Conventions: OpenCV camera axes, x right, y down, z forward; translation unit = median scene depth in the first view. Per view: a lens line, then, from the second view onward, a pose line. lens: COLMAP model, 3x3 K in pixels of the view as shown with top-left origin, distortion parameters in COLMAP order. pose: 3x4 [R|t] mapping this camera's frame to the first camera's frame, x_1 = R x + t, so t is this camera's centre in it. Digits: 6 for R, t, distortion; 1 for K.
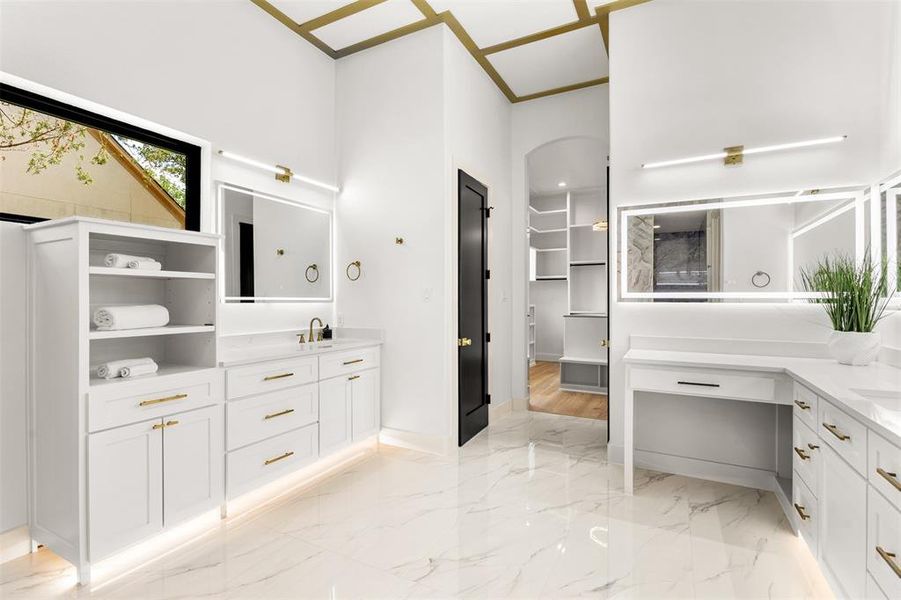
lens RADIAL K [[422.3, 0, 446.2], [0, 422.3, 297.7], [0, 0, 1]] dist [-0.011937, -0.000590]
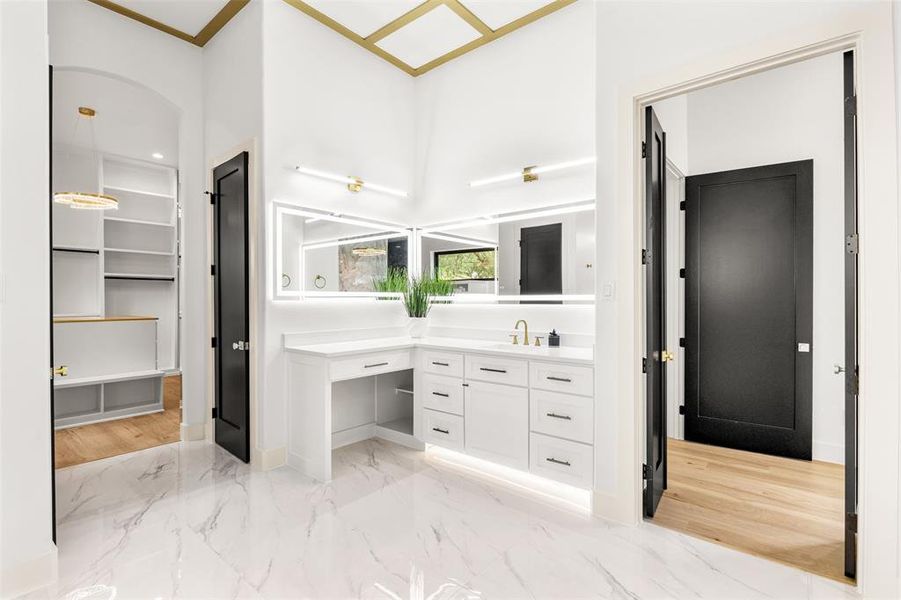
lens RADIAL K [[422.3, 0, 447.8], [0, 422.3, 300.2], [0, 0, 1]] dist [-0.011937, -0.000590]
pose [[0.194224, -0.007115, 0.980931, -0.564015], [-0.003910, 0.999960, 0.008027, 0.000750], [-0.980949, -0.005395, 0.194189, 0.517420]]
